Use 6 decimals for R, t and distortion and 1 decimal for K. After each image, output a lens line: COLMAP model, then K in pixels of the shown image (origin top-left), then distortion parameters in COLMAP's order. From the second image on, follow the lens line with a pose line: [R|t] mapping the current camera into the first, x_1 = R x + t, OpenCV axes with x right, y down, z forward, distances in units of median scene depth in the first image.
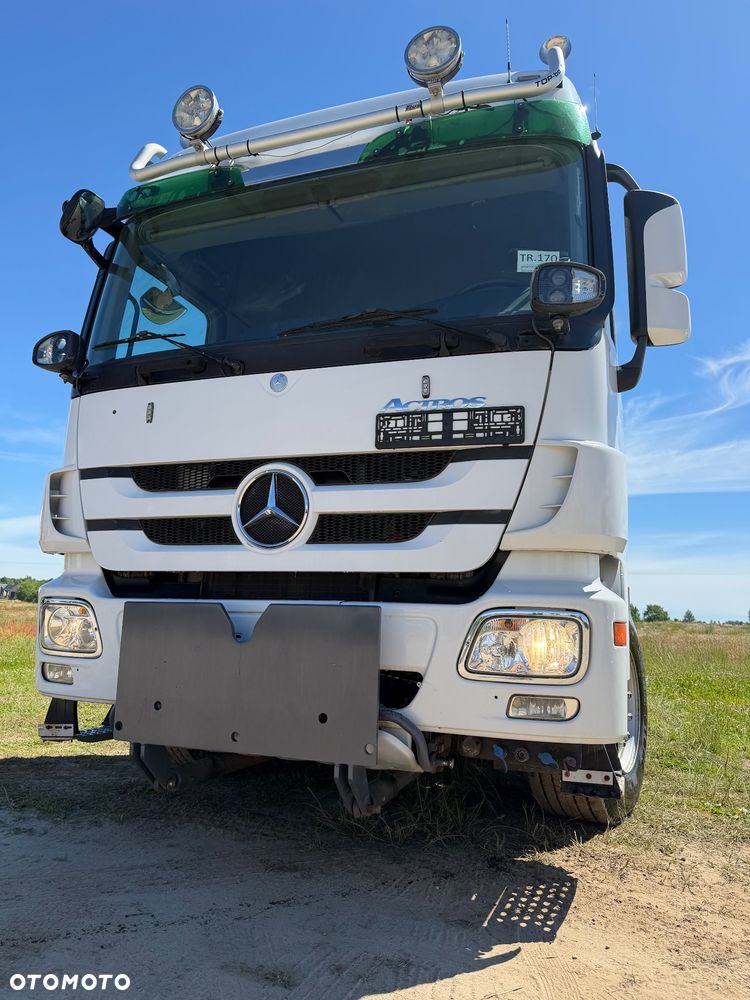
lens RADIAL K [[692.5, 0, 373.4], [0, 692.5, 509.1], [0, 0, 1]] dist [0.056273, -0.069754]
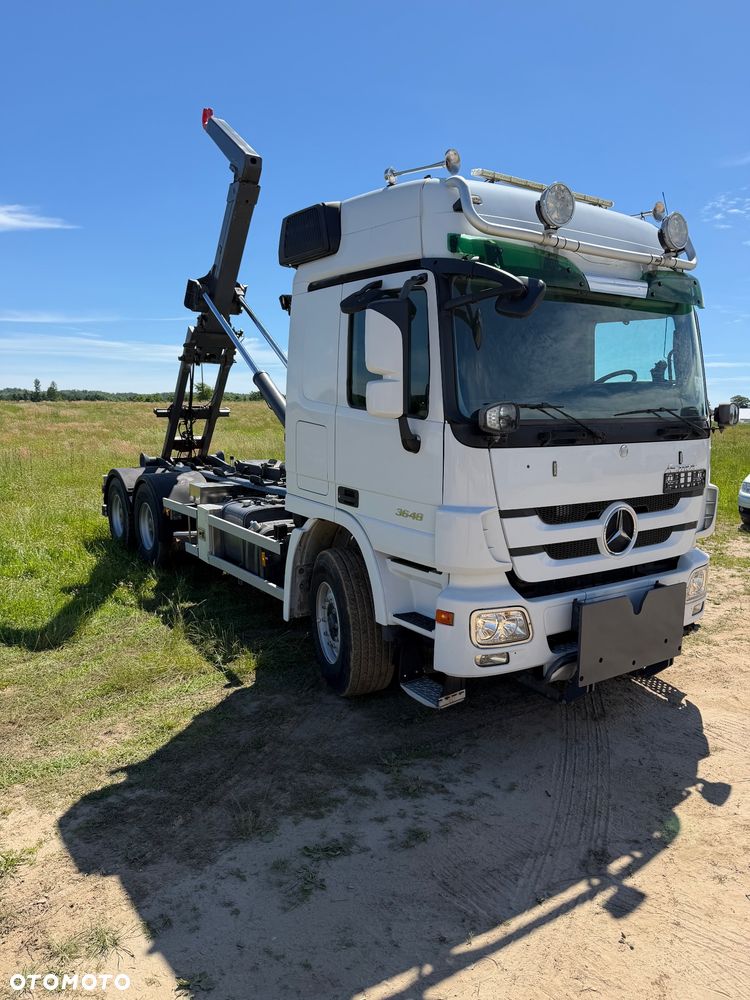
lens RADIAL K [[692.5, 0, 381.1], [0, 692.5, 505.4], [0, 0, 1]] dist [0.056273, -0.069754]
pose [[0.600884, -0.143852, 0.786285, -1.897397], [-0.112045, 0.958803, 0.261041, -0.456027], [-0.791444, -0.244955, 0.560012, 0.568500]]
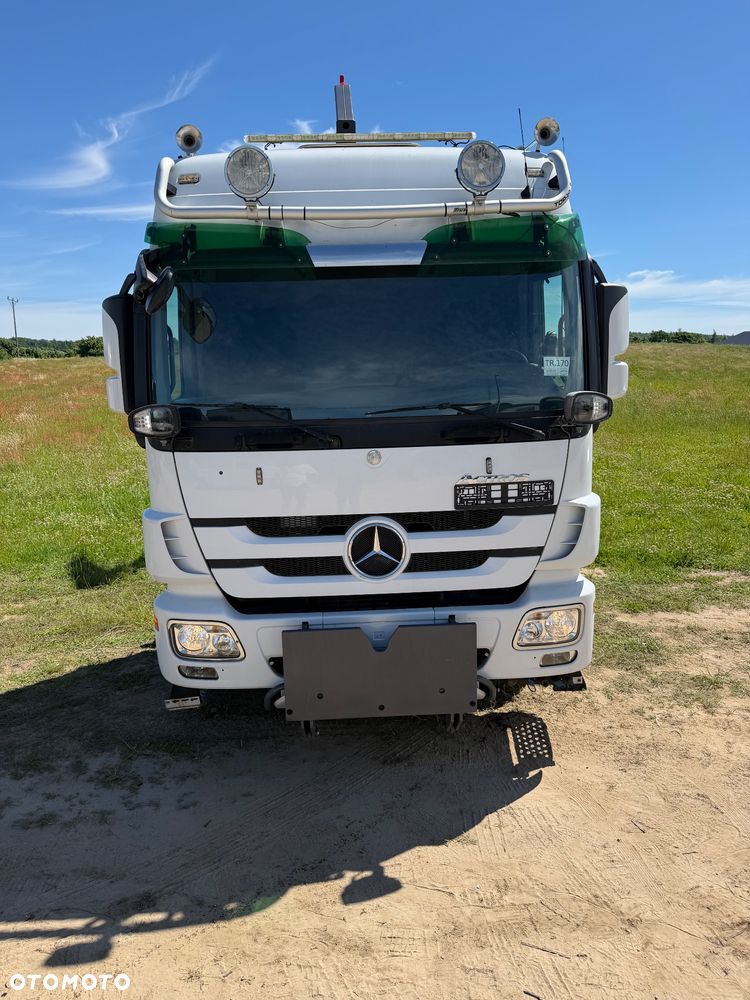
lens RADIAL K [[692.5, 0, 370.6], [0, 692.5, 497.0], [0, 0, 1]] dist [0.056273, -0.069754]
pose [[0.926299, -0.130164, 0.353593, -0.672957], [-0.003465, 0.935453, 0.353433, -0.628342], [-0.376774, -0.328610, 0.866058, -0.168498]]
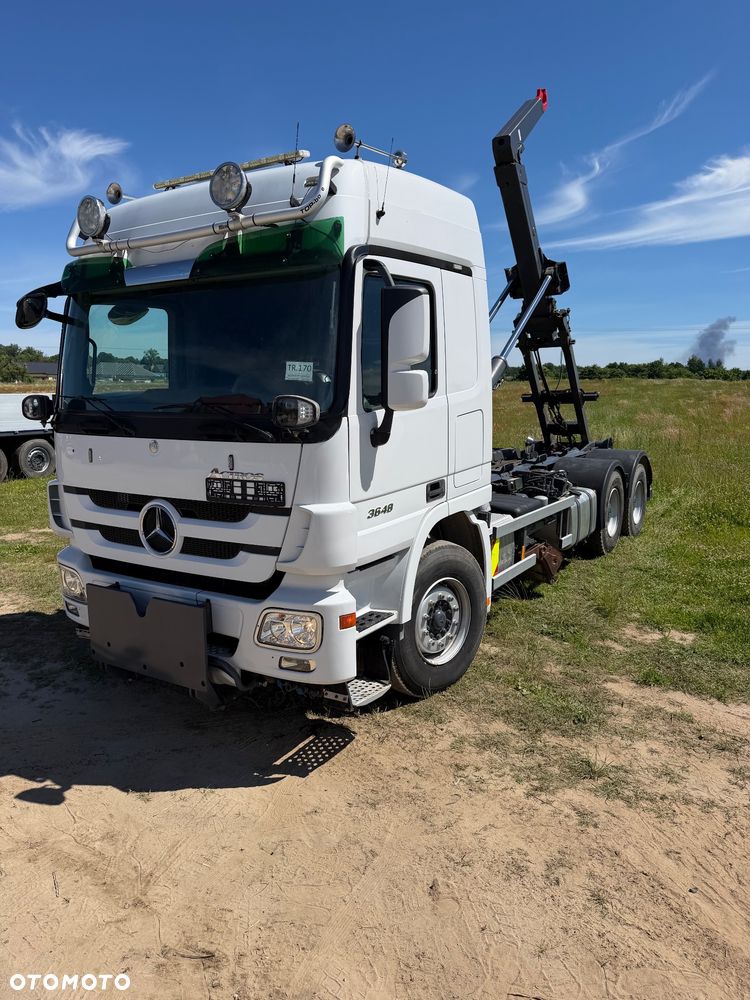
lens RADIAL K [[692.5, 0, 368.7], [0, 692.5, 494.8], [0, 0, 1]] dist [0.056273, -0.069754]
pose [[0.975486, -0.008990, -0.219877, 0.711515], [0.075703, 0.951892, 0.296935, -0.544031], [0.206630, -0.306301, 0.929238, -0.374102]]
